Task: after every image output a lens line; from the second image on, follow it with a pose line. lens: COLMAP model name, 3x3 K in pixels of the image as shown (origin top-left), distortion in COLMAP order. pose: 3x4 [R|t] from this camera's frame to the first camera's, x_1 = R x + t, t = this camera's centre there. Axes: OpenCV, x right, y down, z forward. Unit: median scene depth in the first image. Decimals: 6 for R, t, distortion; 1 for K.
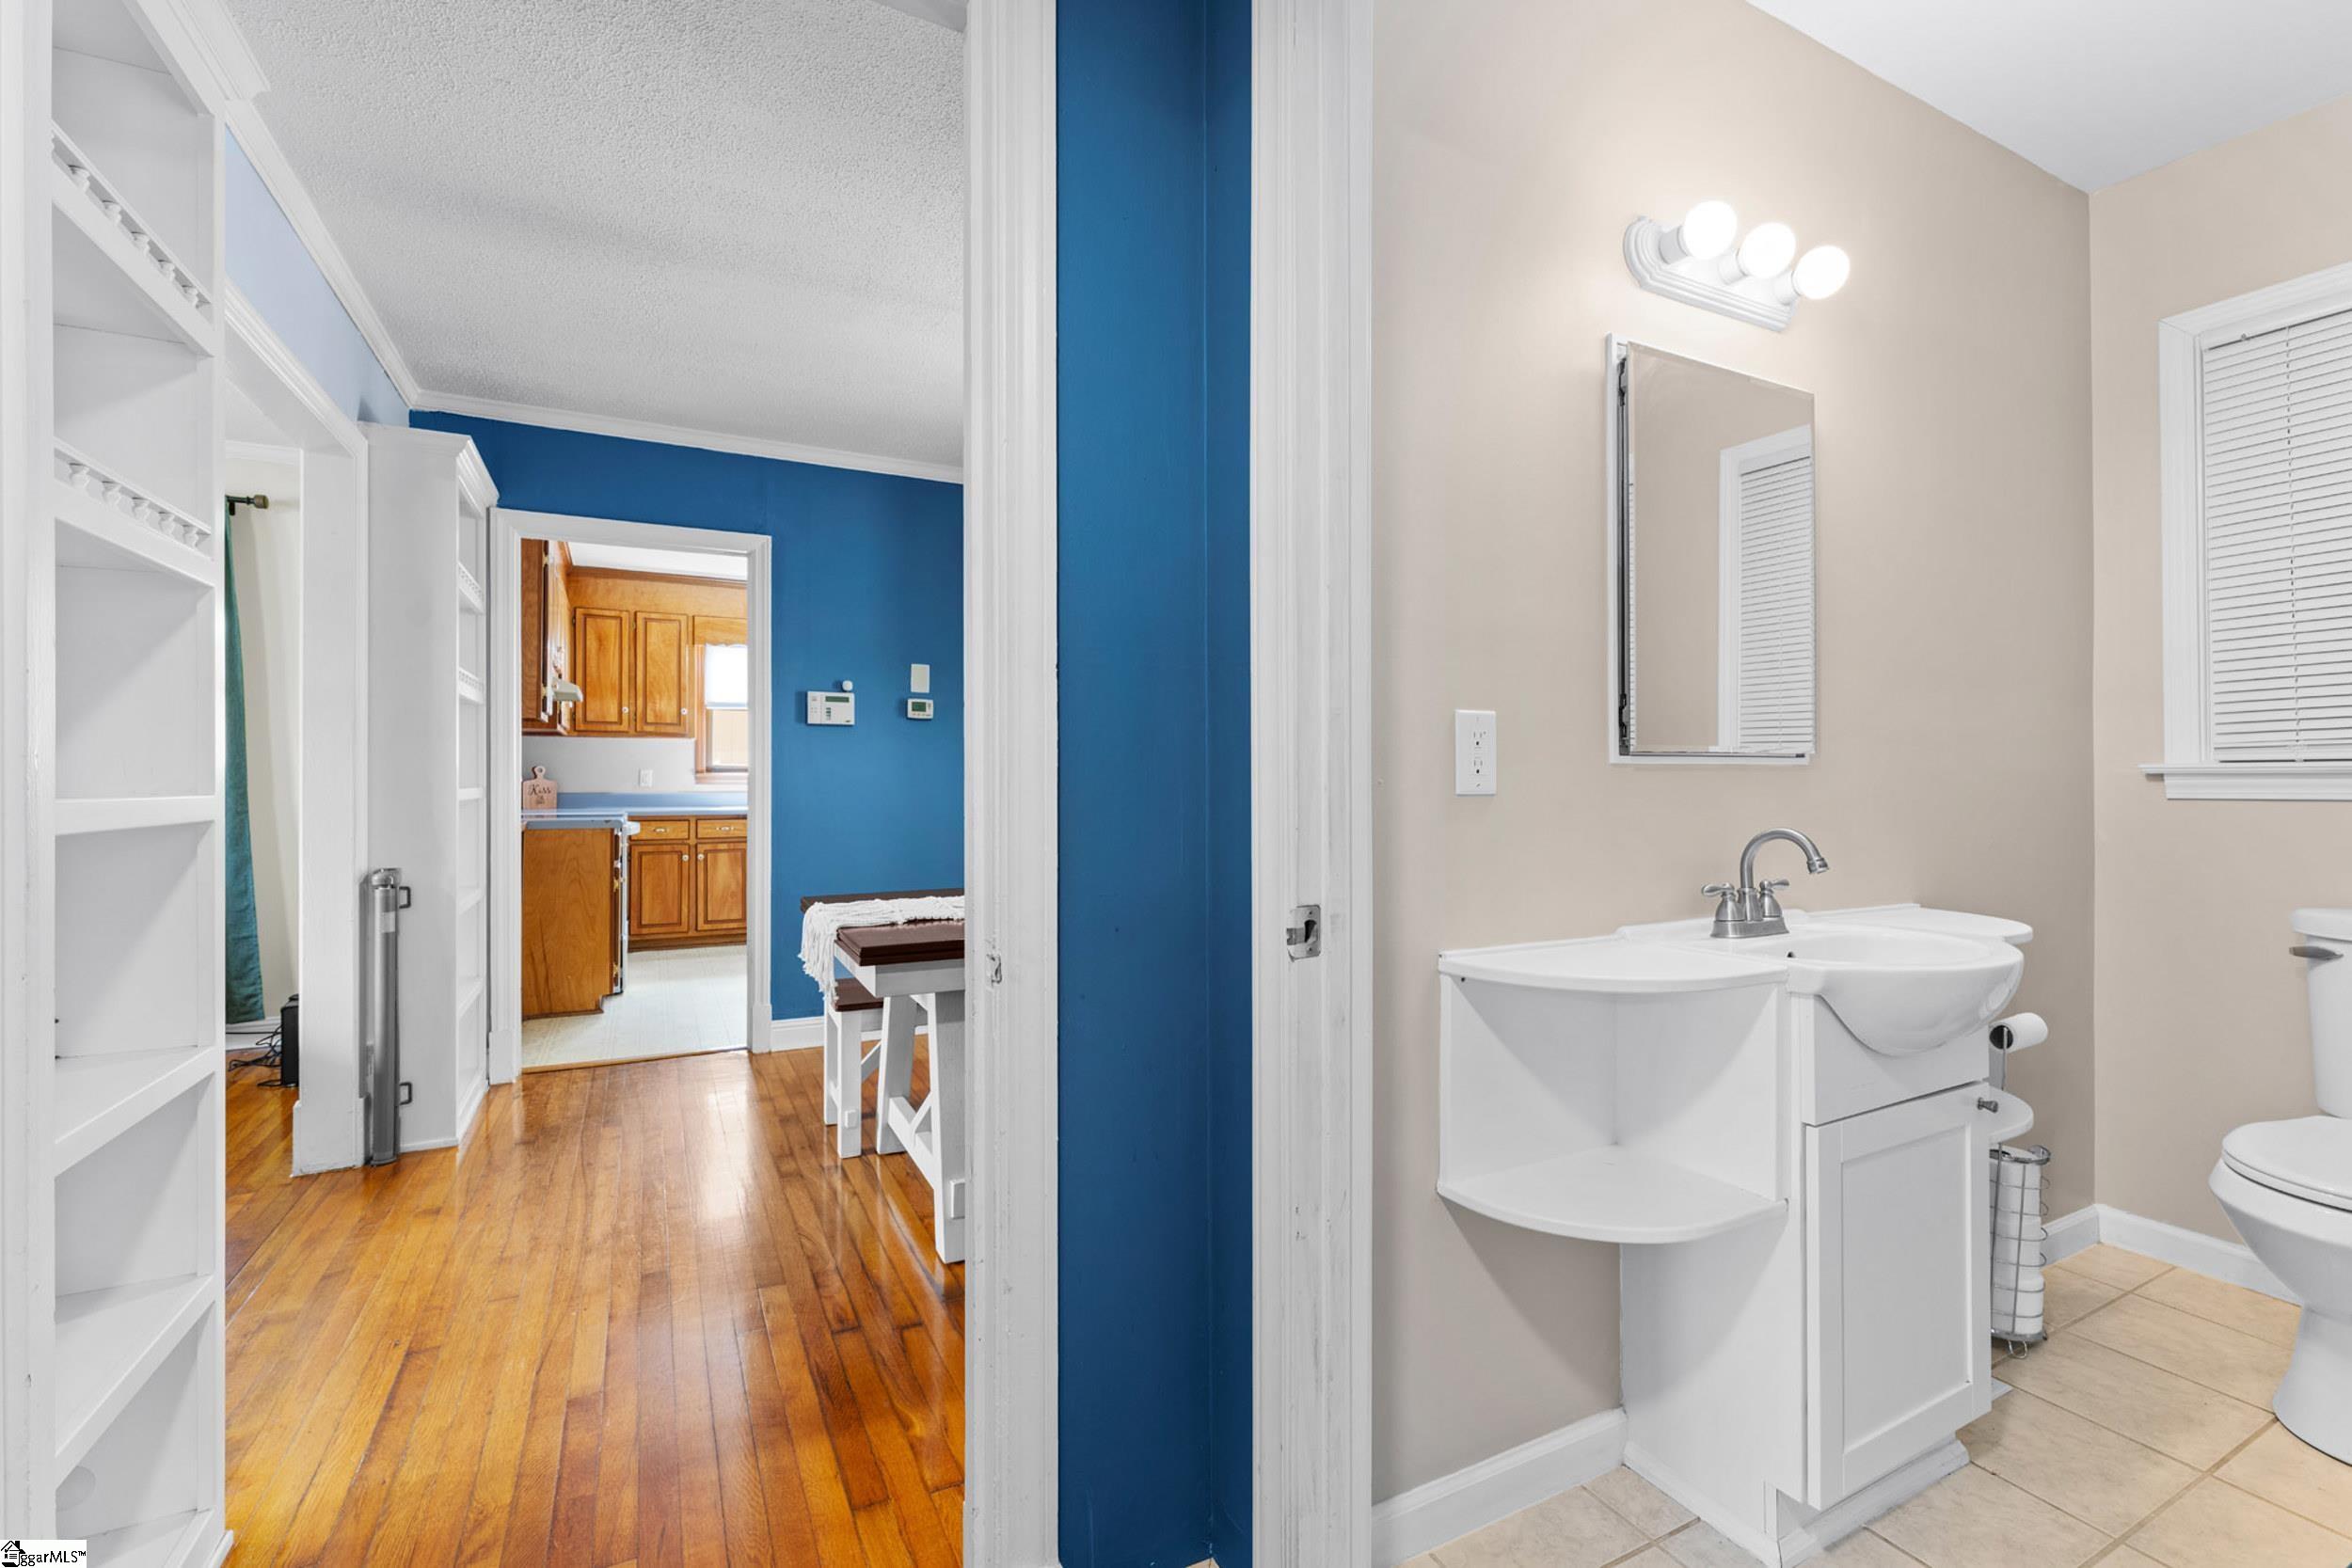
lens RADIAL K [[1006.0, 0, 1176.0], [0, 1006.0, 784.0], [0, 0, 1]] dist [0.000114, -0.000342]
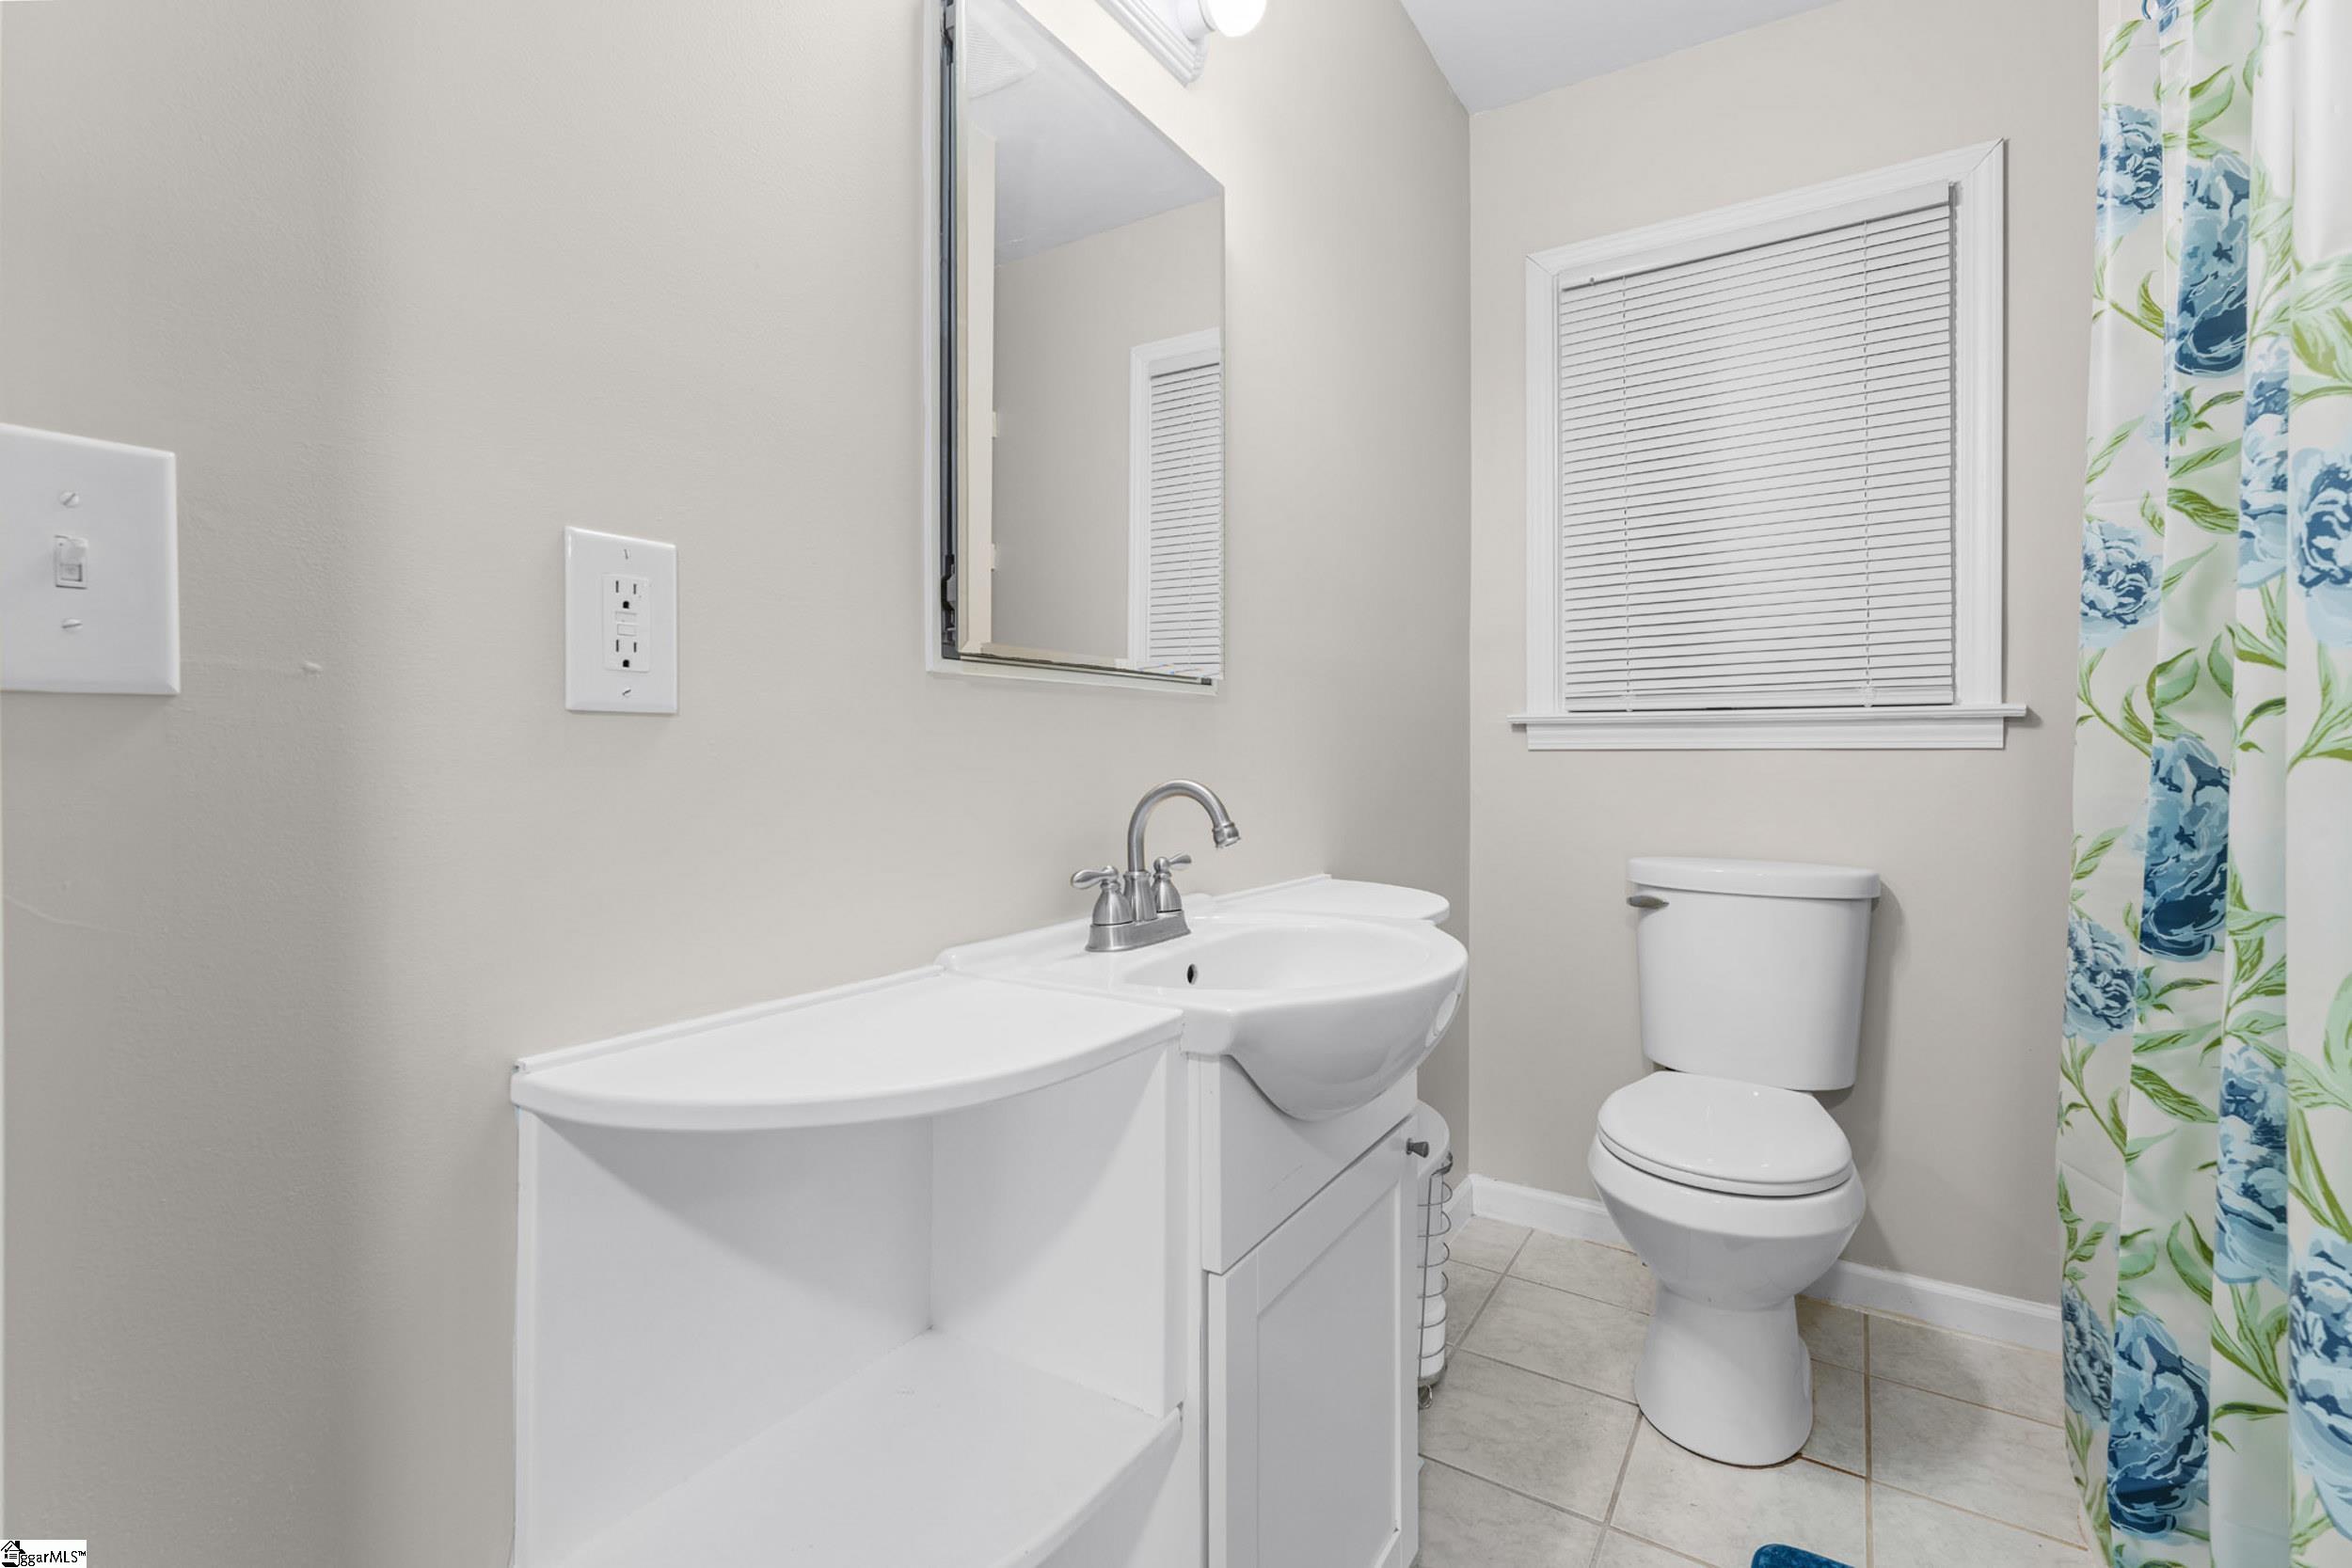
lens RADIAL K [[1038.8, 0, 1174.9], [0, 1038.8, 757.9], [0, 0, 1]] dist [-0.000203, 0.000015]
pose [[0.867445, 0.001031, 0.497532, 0.248361], [-0.004144, 0.999978, 0.005152, 0.024877], [-0.497516, -0.006531, 0.867430, 0.392999]]
